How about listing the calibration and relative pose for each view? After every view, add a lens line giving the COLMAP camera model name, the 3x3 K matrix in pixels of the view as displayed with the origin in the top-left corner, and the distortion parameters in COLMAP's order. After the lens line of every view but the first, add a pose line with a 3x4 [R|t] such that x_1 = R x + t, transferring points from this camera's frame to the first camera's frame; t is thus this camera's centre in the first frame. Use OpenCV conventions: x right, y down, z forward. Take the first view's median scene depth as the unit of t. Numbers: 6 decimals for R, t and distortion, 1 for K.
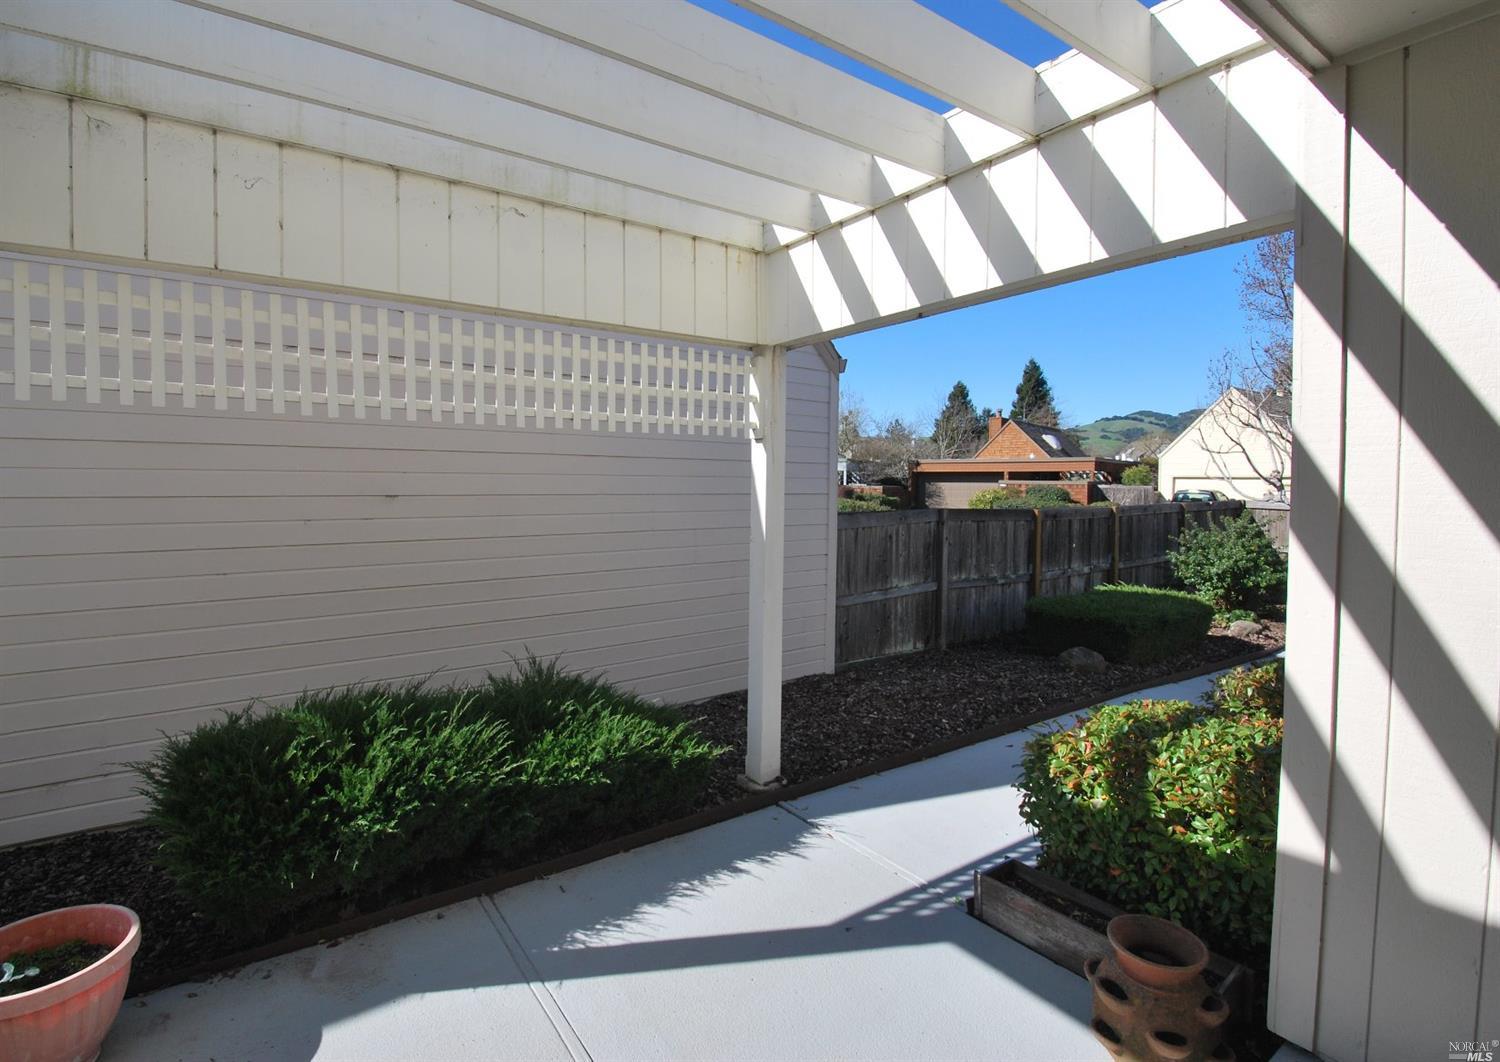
lens RADIAL K [[720.4, 0, 694.5], [0, 720.4, 499.1], [0, 0, 1]] dist [-0.005874, -0.002918]
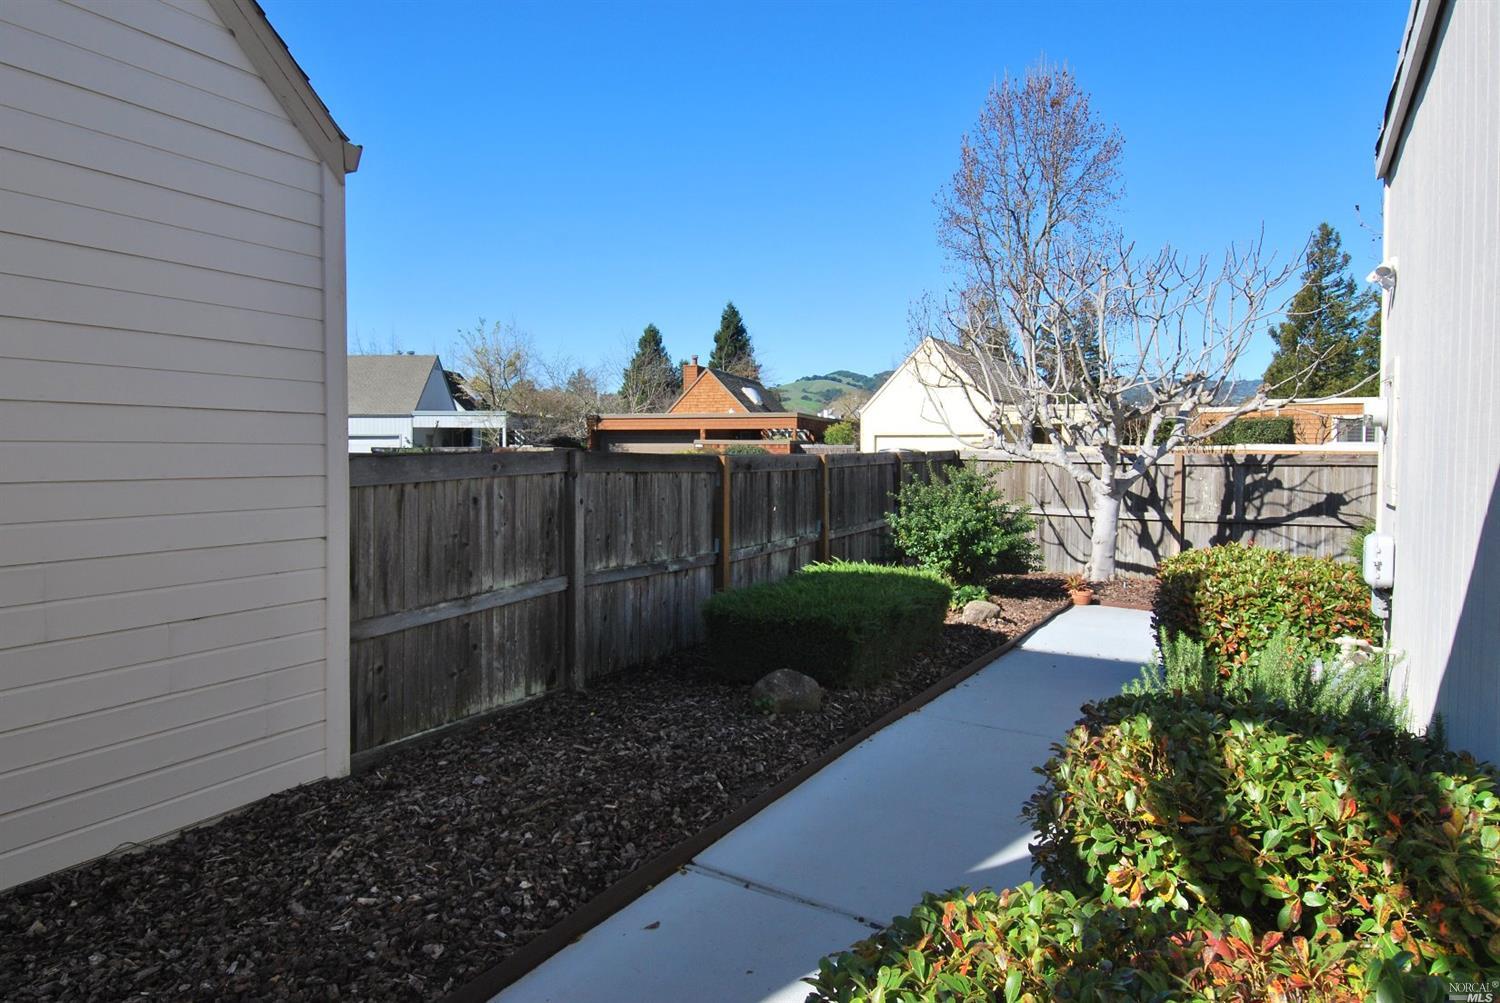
lens RADIAL K [[899.3, 0, 711.2], [0, 899.3, 481.4], [0, 0, 1]] dist [0.006450, -0.001443]
pose [[0.915864, -0.022211, 0.400874, 0.132985], [0.017395, 0.999726, 0.015649, 0.024735], [-0.401112, -0.007360, 0.915999, 0.244681]]
